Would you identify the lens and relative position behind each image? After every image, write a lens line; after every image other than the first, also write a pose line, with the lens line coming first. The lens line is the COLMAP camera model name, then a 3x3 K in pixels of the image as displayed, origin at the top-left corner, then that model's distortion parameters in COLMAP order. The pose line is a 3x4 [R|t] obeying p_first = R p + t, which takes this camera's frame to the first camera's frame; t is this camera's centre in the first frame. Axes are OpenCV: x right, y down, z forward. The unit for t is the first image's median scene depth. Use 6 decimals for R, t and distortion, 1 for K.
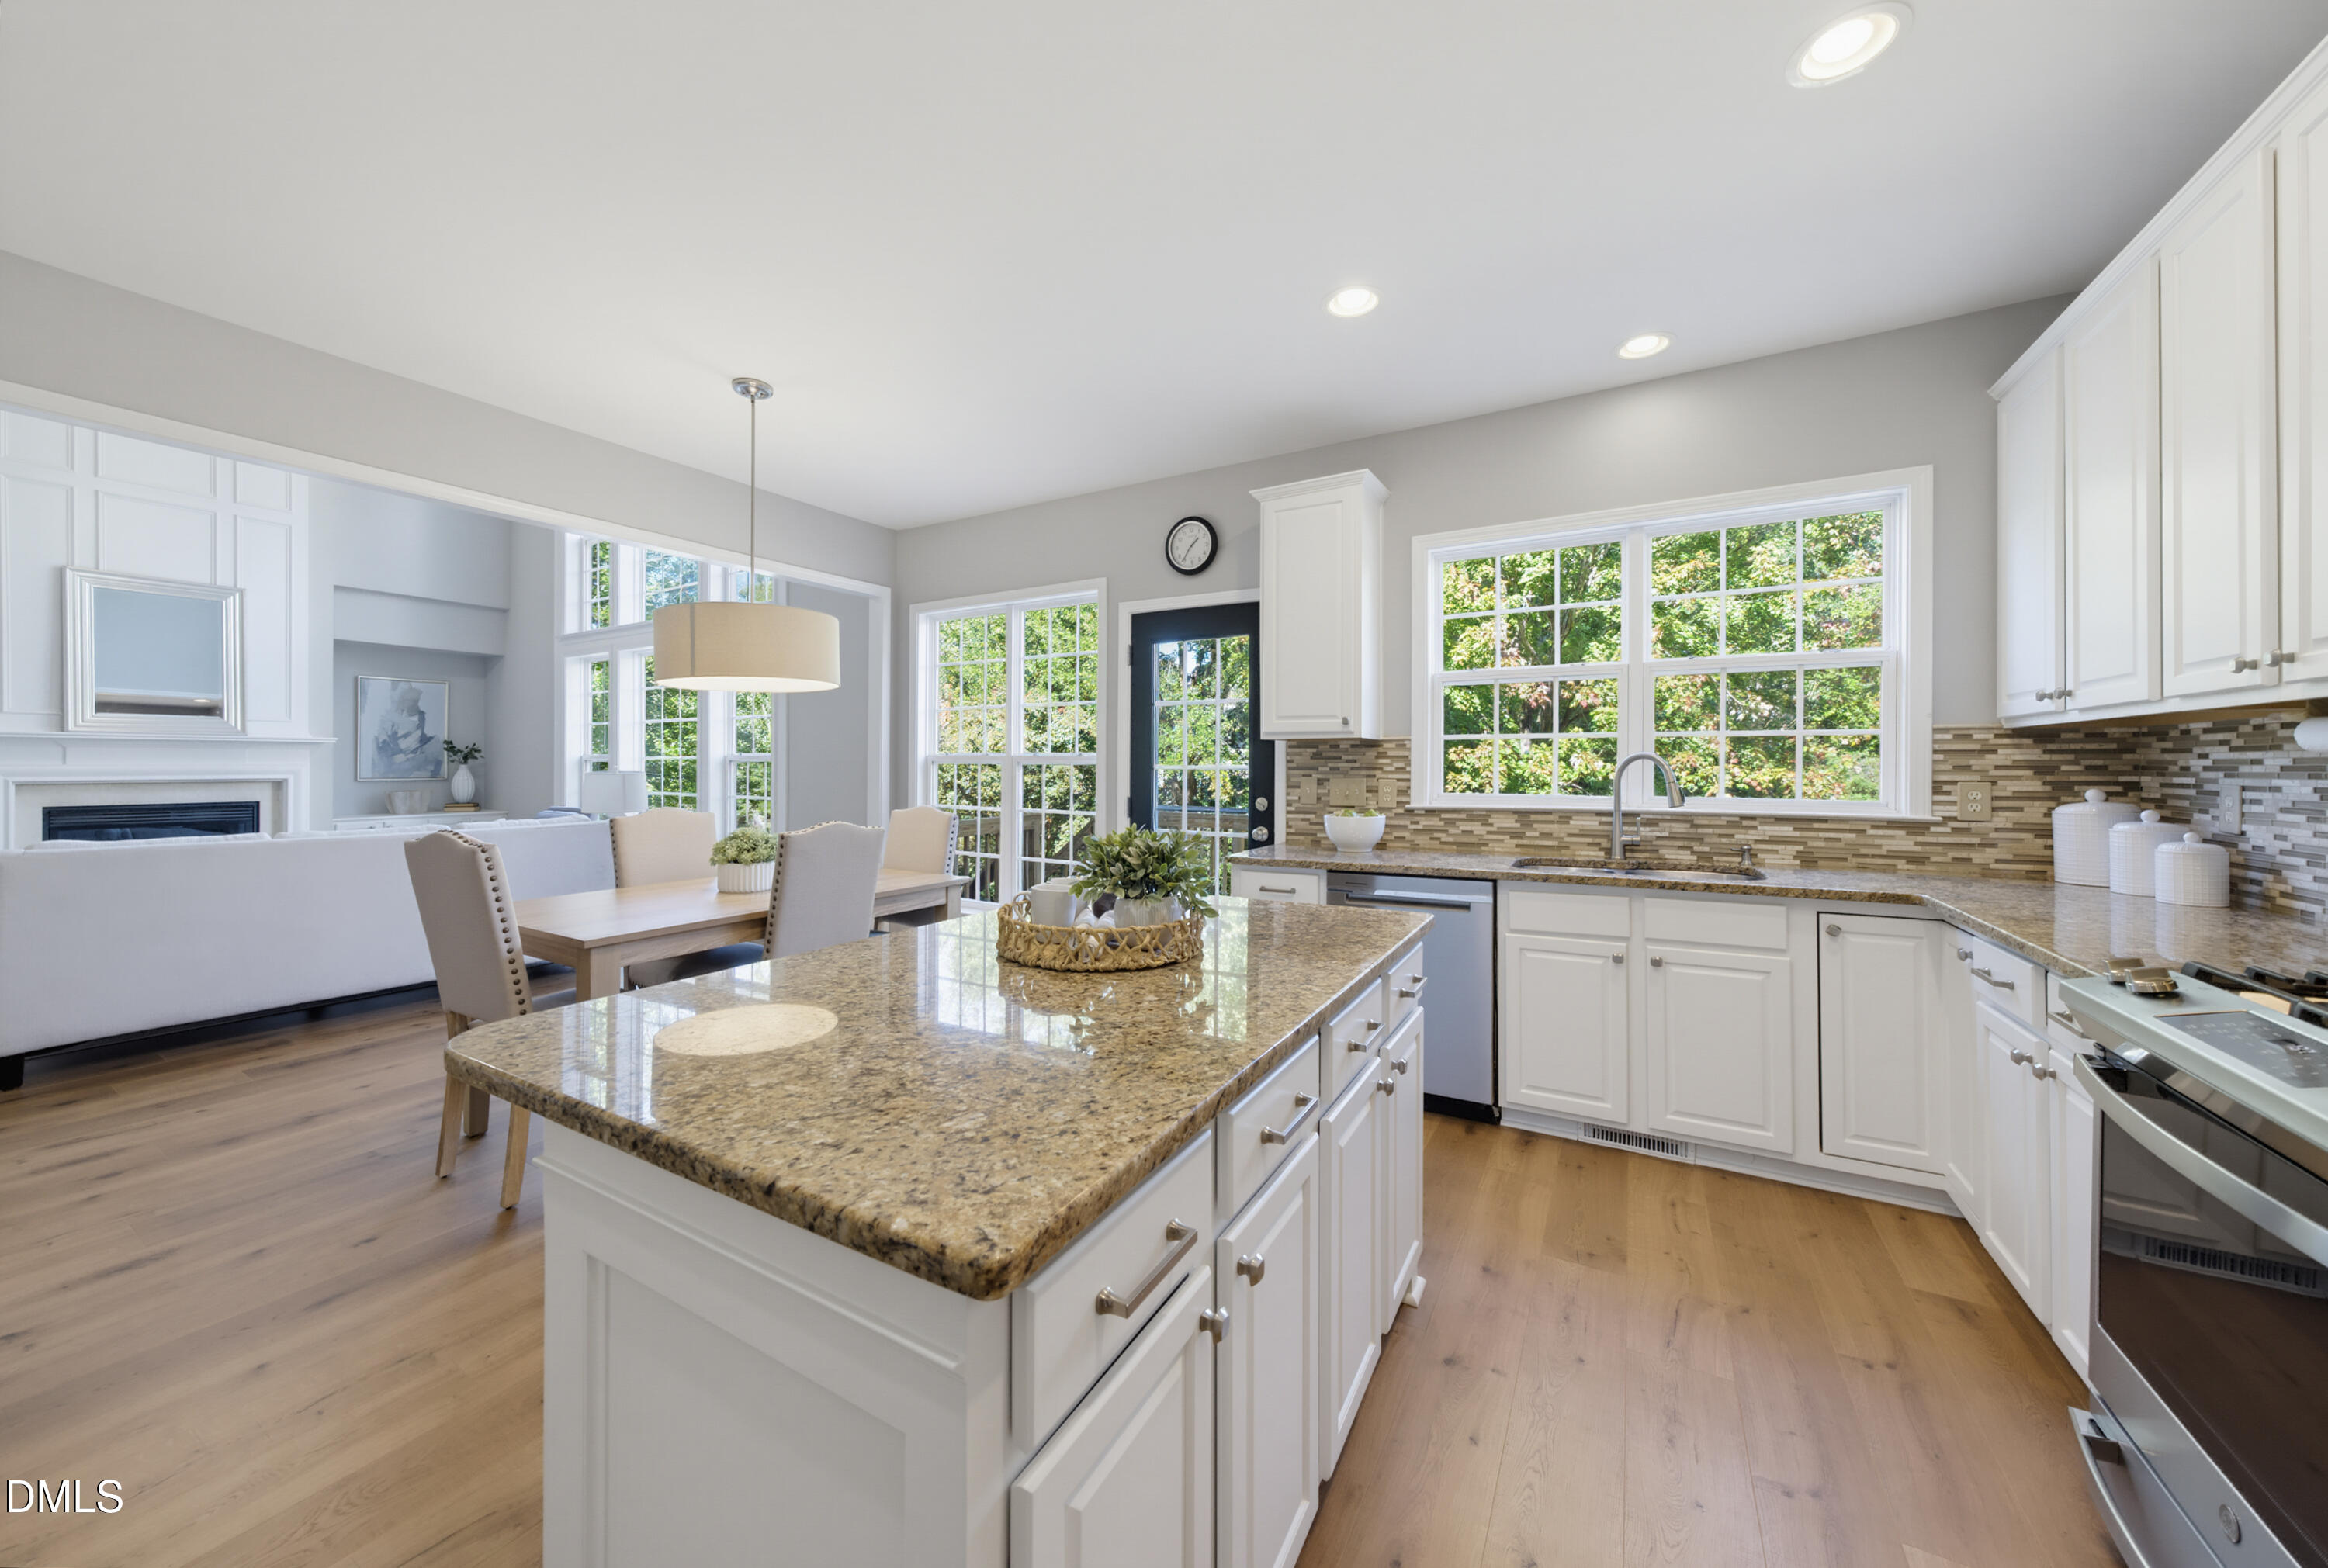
lens RADIAL K [[825.6, 0, 1161.0], [0, 825.6, 762.3], [0, 0, 1]] dist [-0.000105, 0.002438]
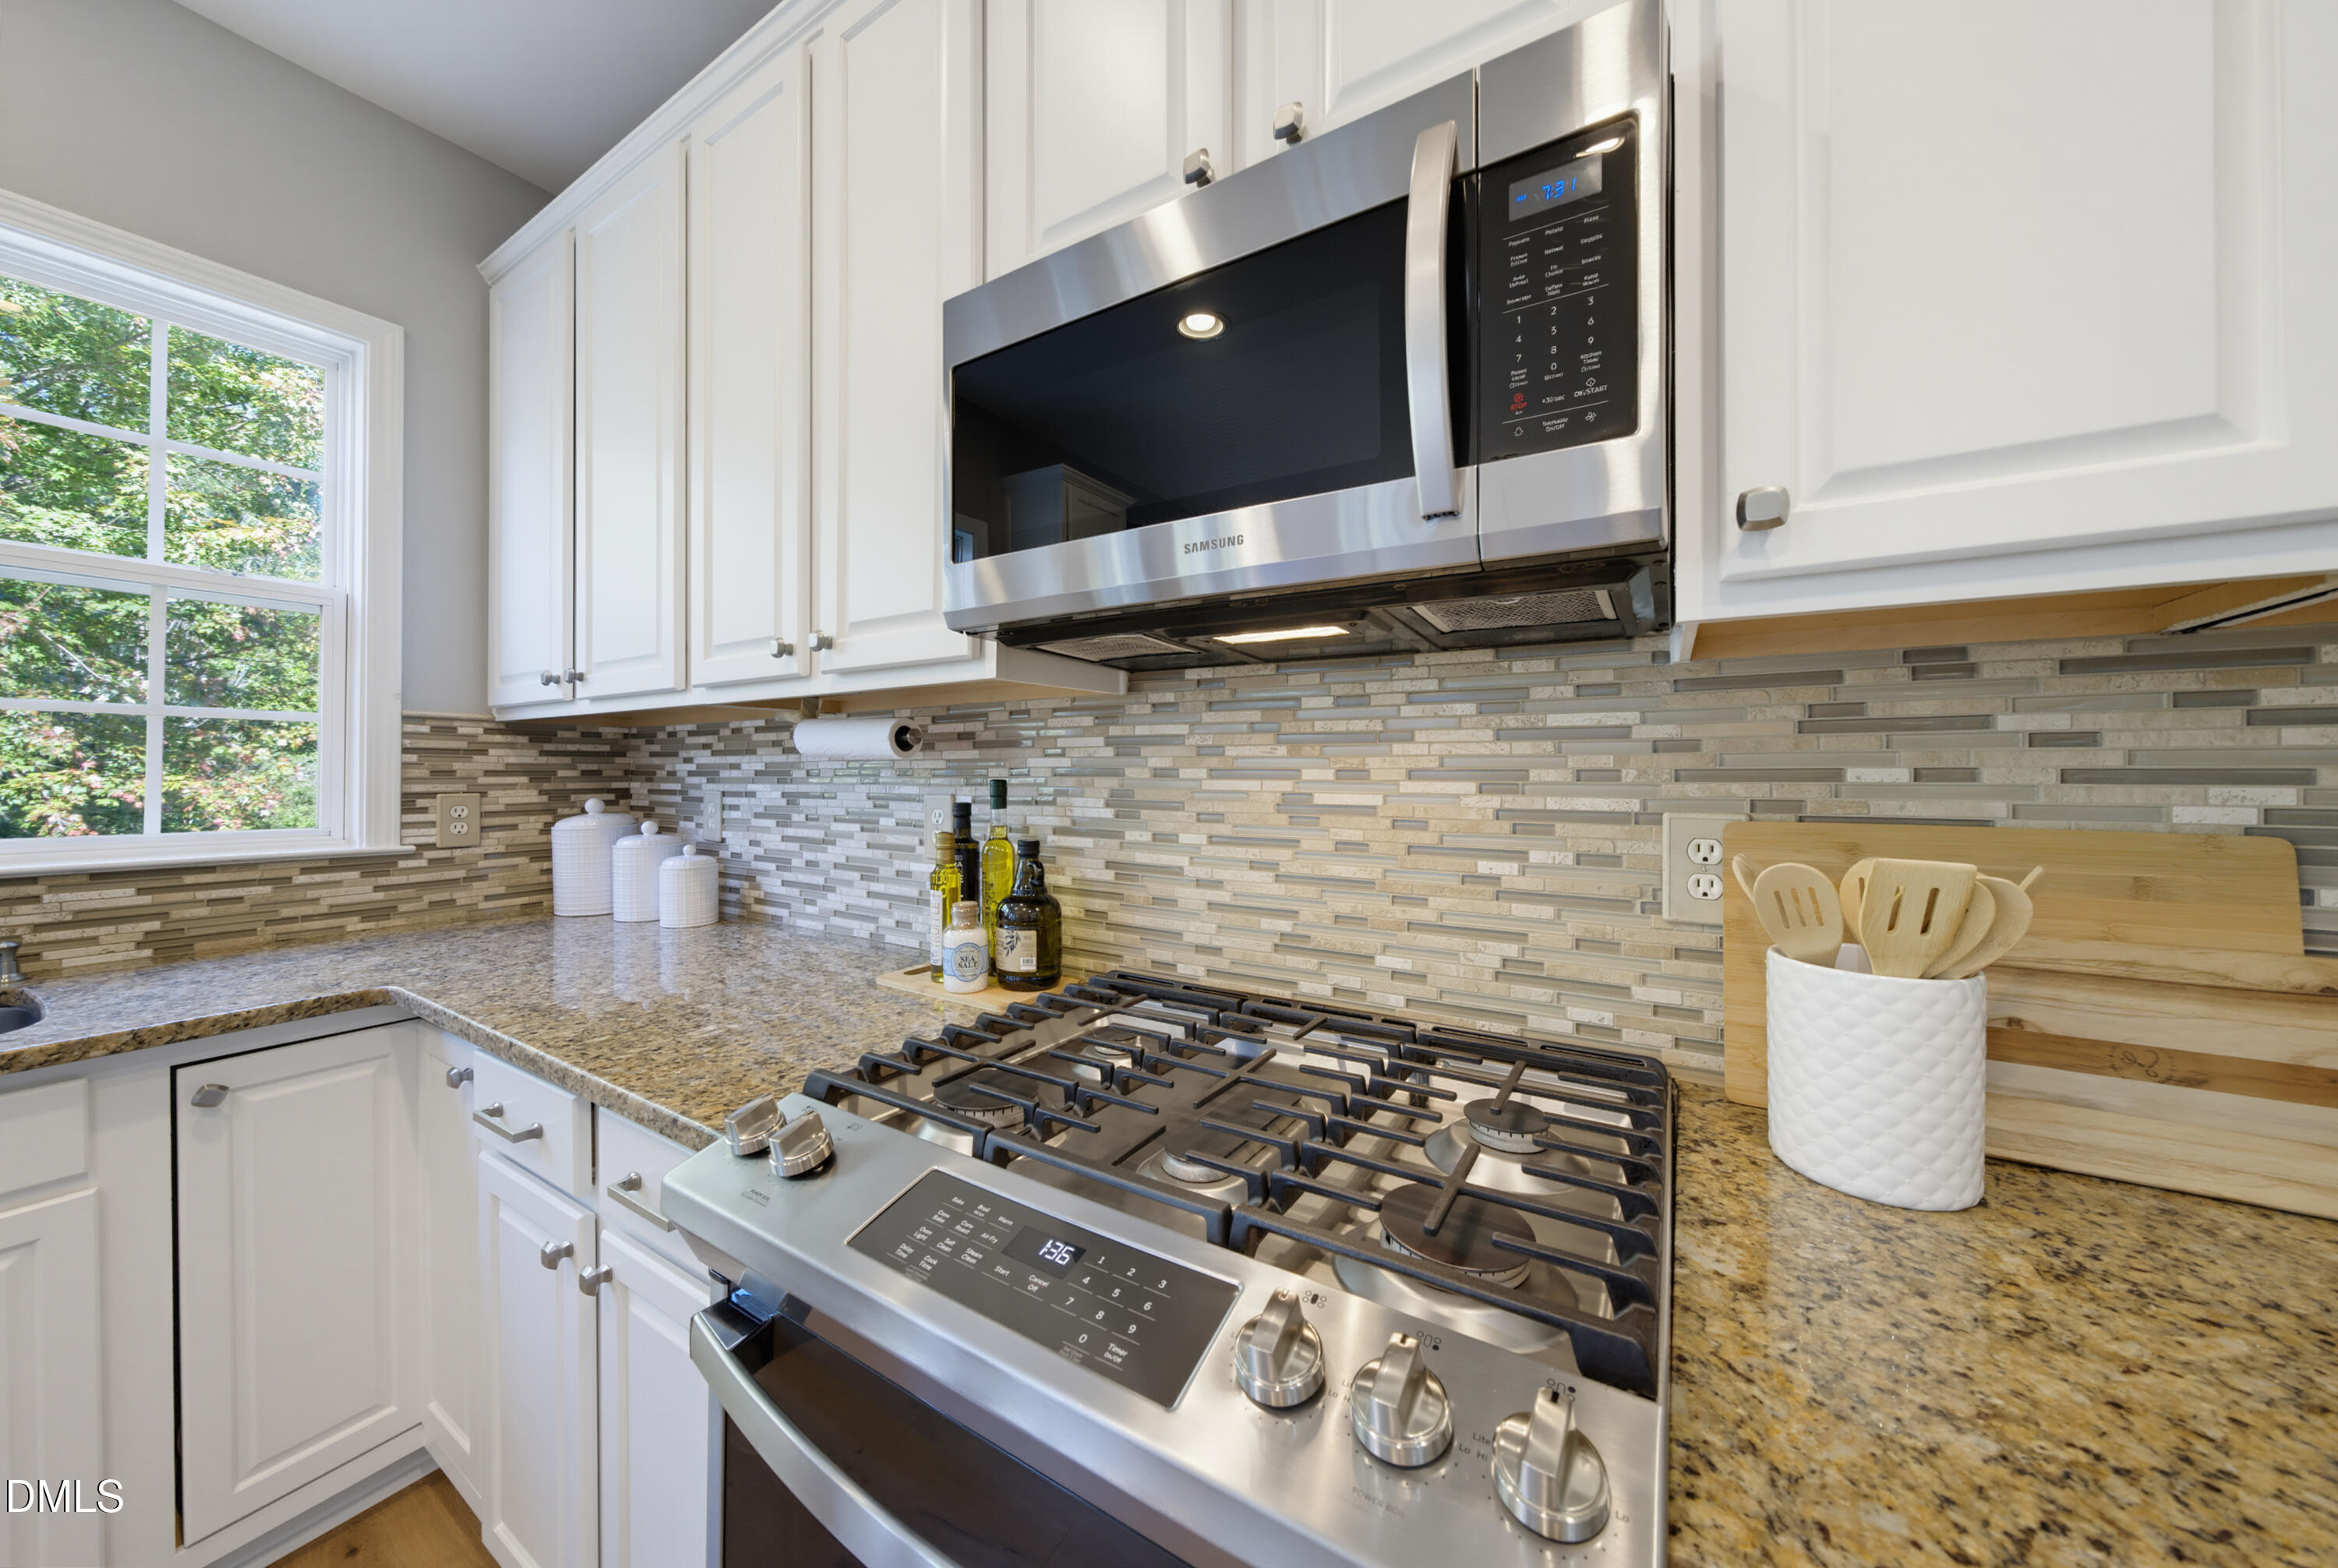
lens RADIAL K [[797.8, 0, 1162.4], [0, 797.8, 770.9], [0, 0, 1]] dist [-0.000611, -0.000099]
pose [[0.050658, -0.000936, 0.998716, 0.325051], [-0.002244, 0.999997, 0.001051, 0.002134], [-0.998714, -0.002294, 0.050655, 0.358610]]
